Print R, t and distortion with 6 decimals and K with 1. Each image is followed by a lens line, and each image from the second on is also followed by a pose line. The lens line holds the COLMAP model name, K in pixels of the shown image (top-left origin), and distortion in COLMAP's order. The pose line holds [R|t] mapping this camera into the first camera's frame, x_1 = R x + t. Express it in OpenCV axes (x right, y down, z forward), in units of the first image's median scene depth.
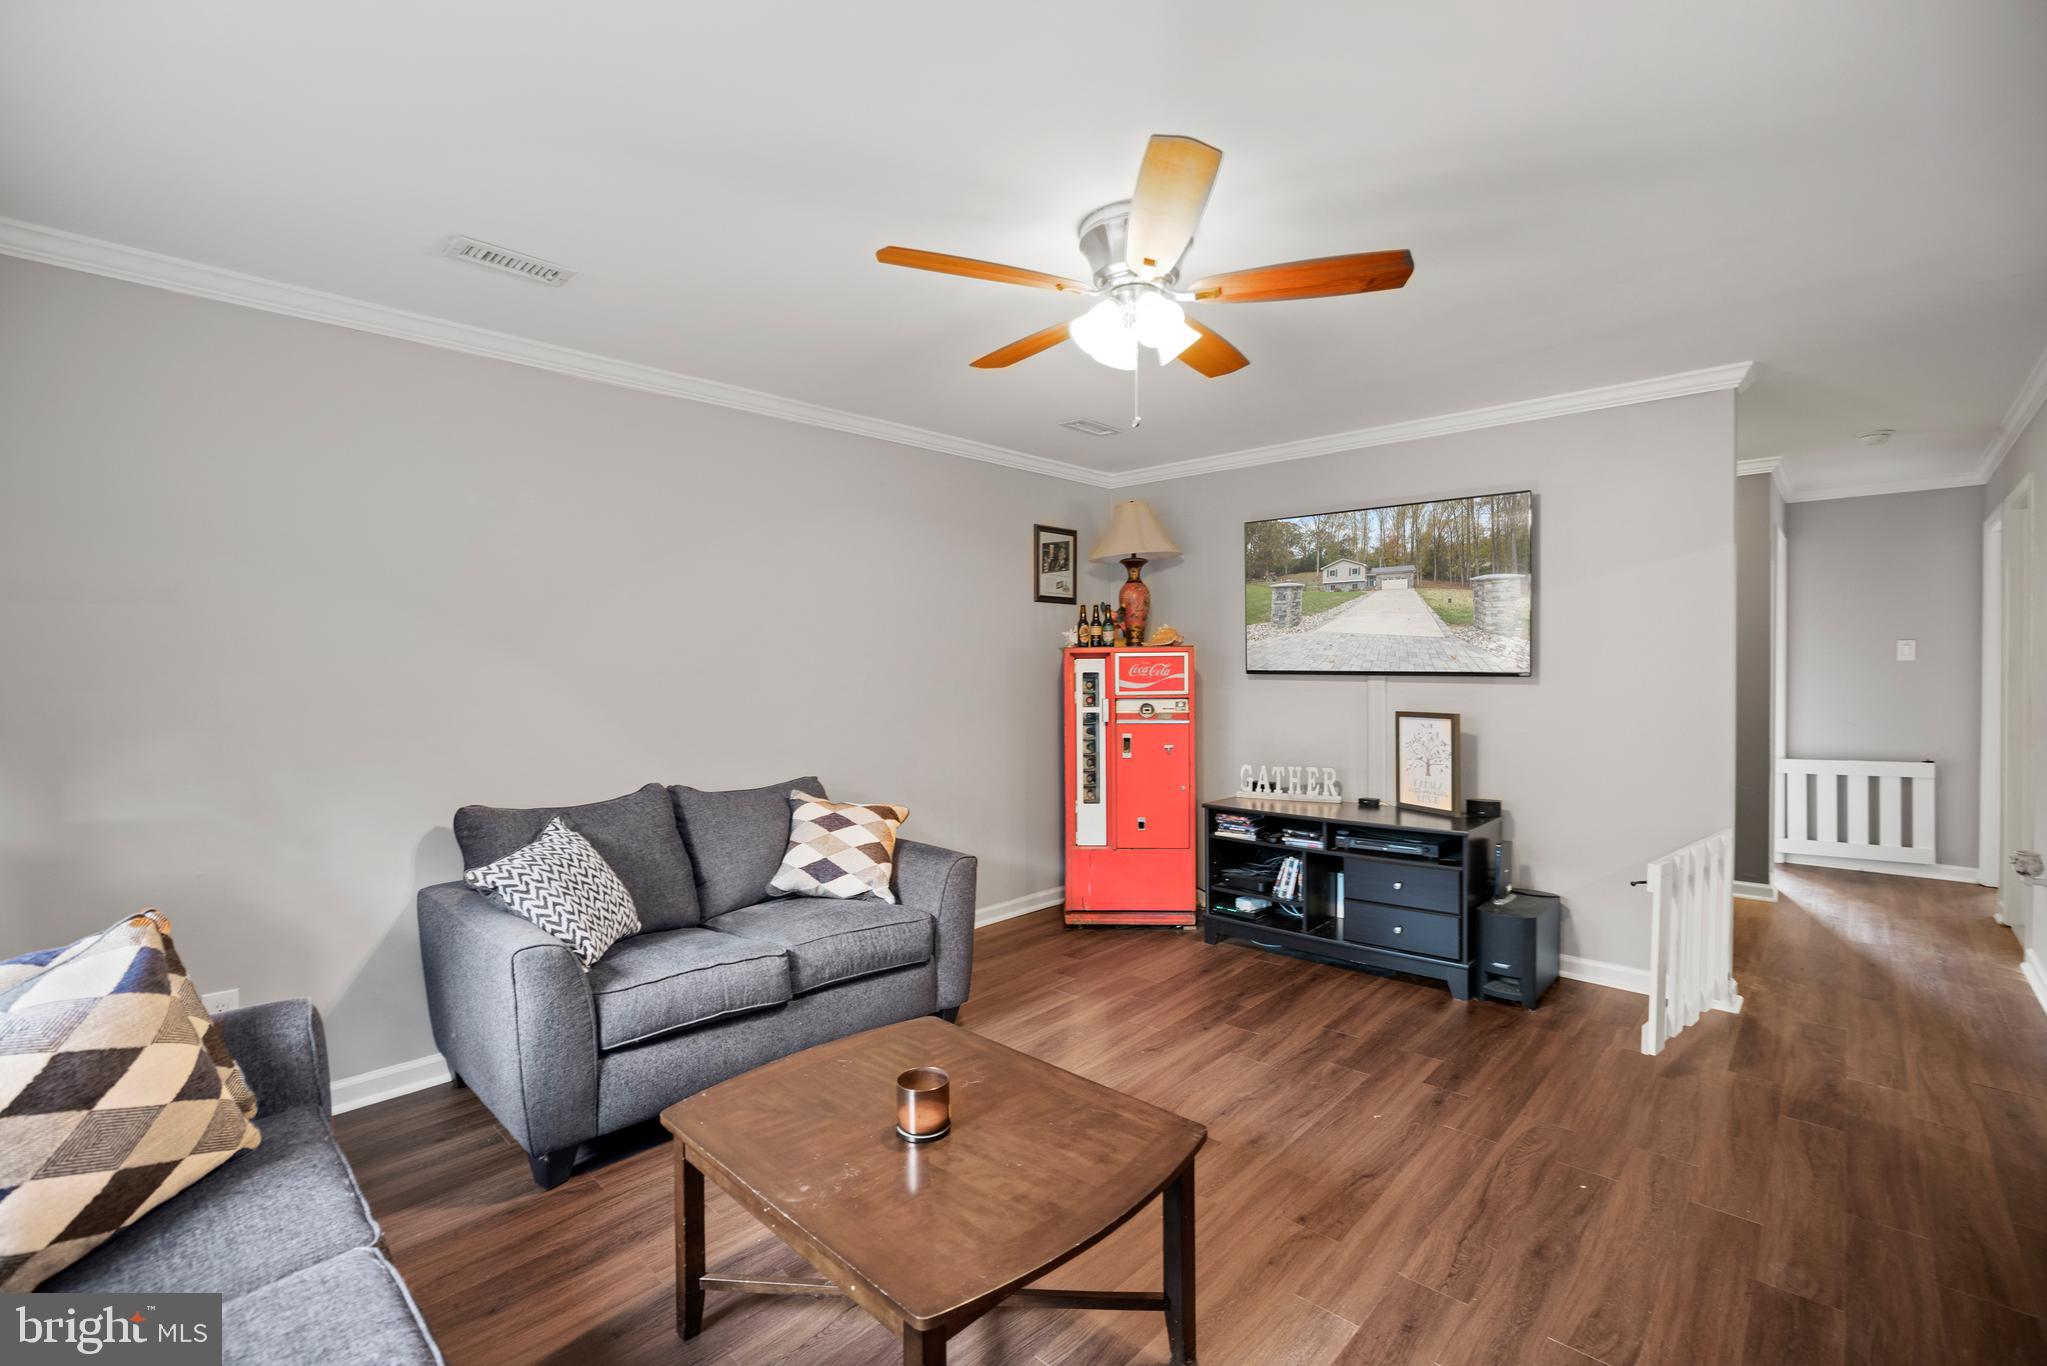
lens RADIAL K [[898.8, 0, 1029.6], [0, 898.8, 680.7], [0, 0, 1]] dist [-0.025495, 0.001446]
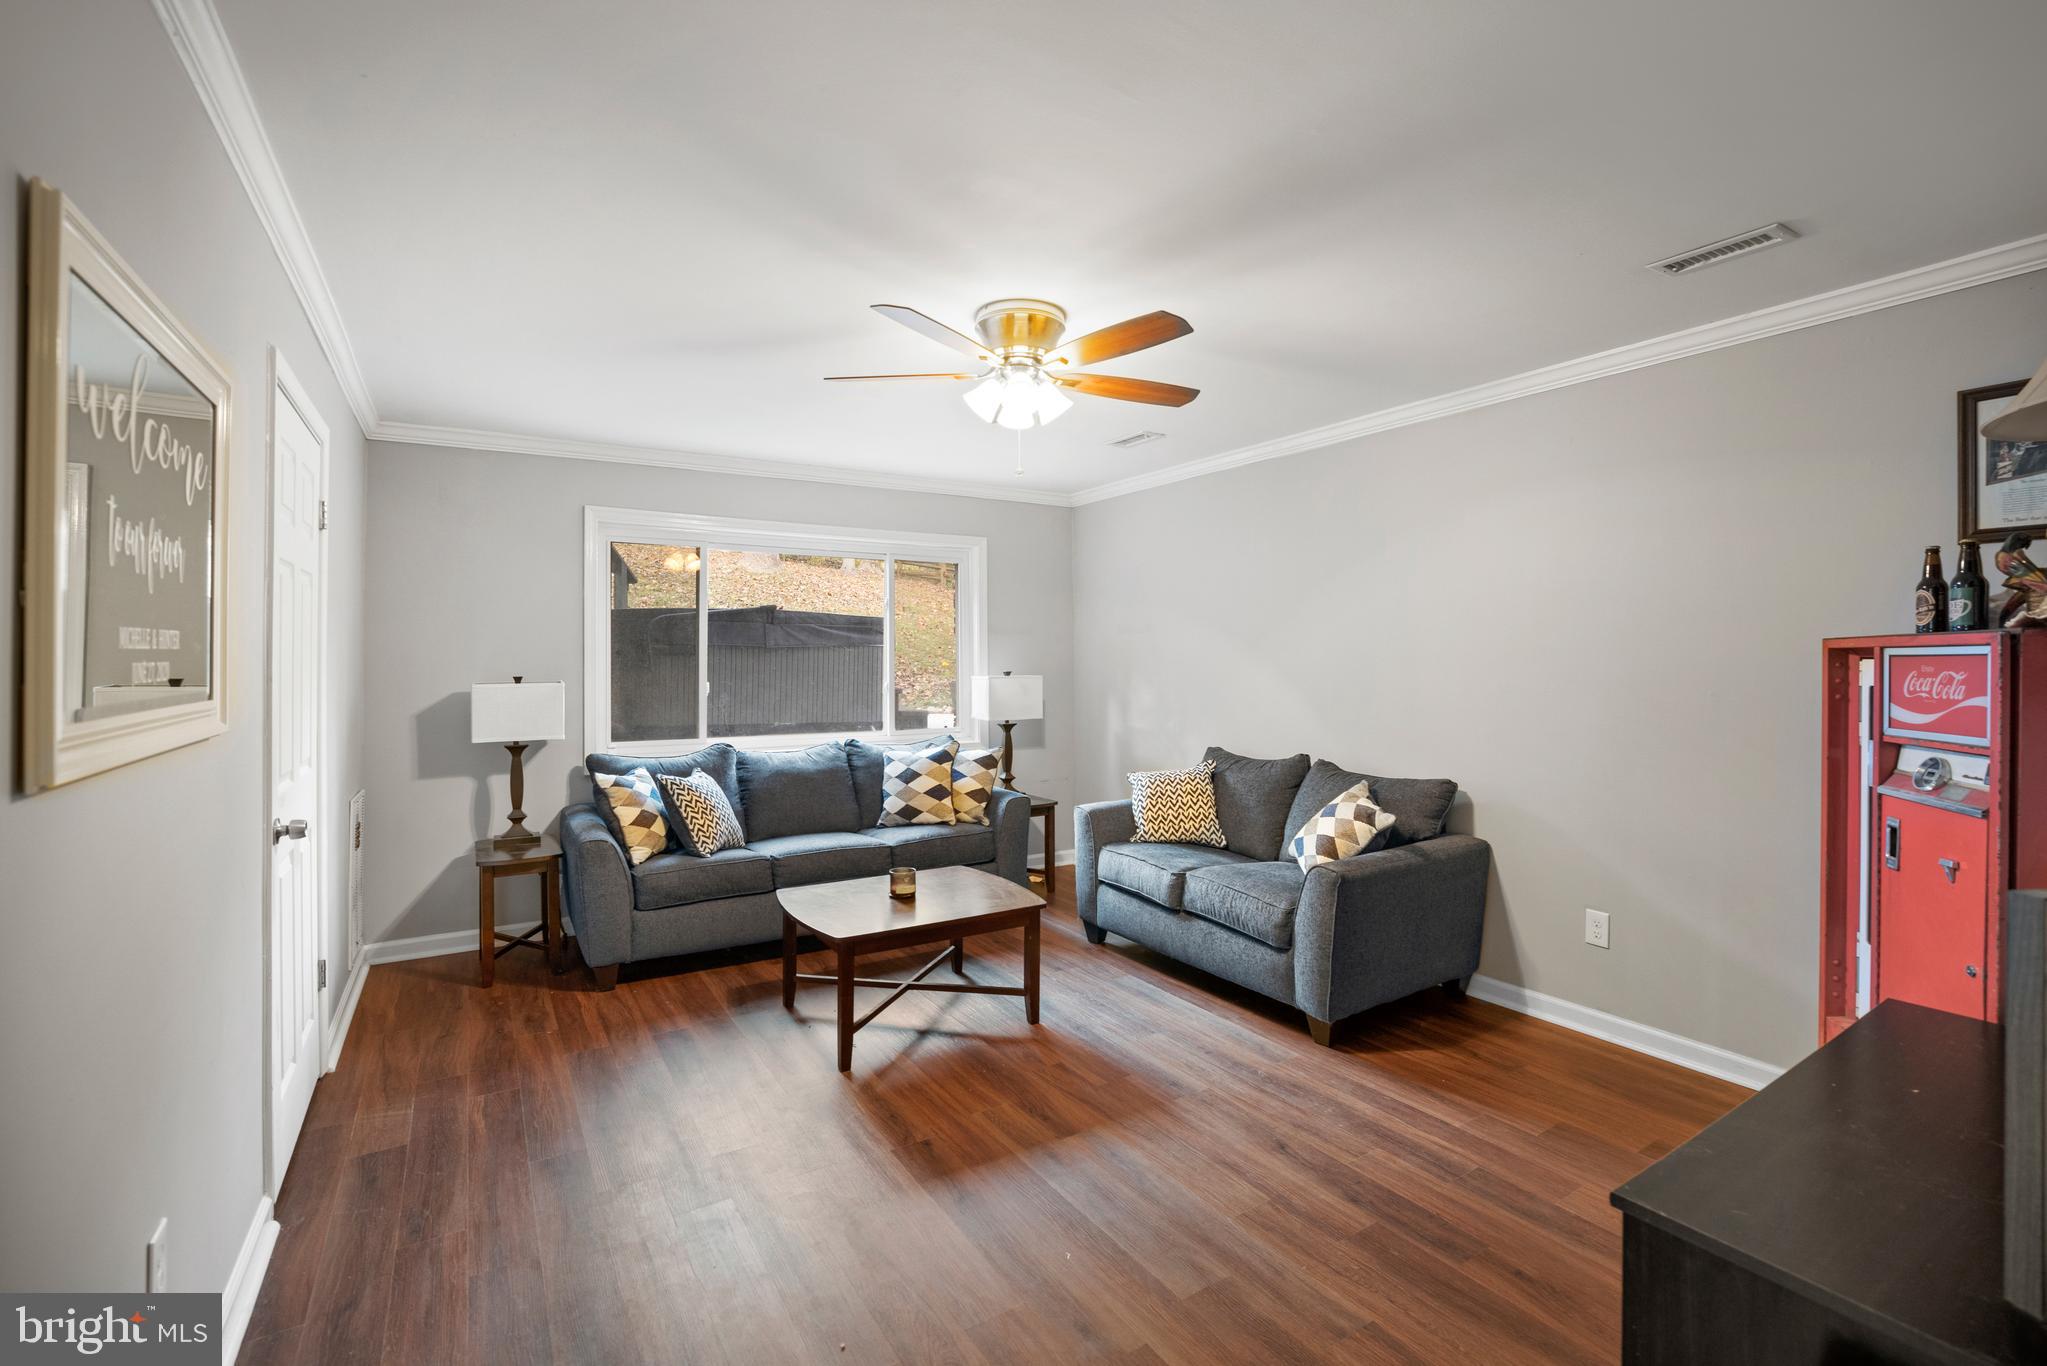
lens RADIAL K [[898.8, 0, 1031.9], [0, 898.8, 665.1], [0, 0, 1]] dist [-0.025495, 0.001446]
pose [[-0.243507, 0.013678, -0.969803, 0.972745], [-0.016873, 0.999690, 0.018336, -0.032317], [0.969752, 0.020828, -0.243201, 0.978017]]
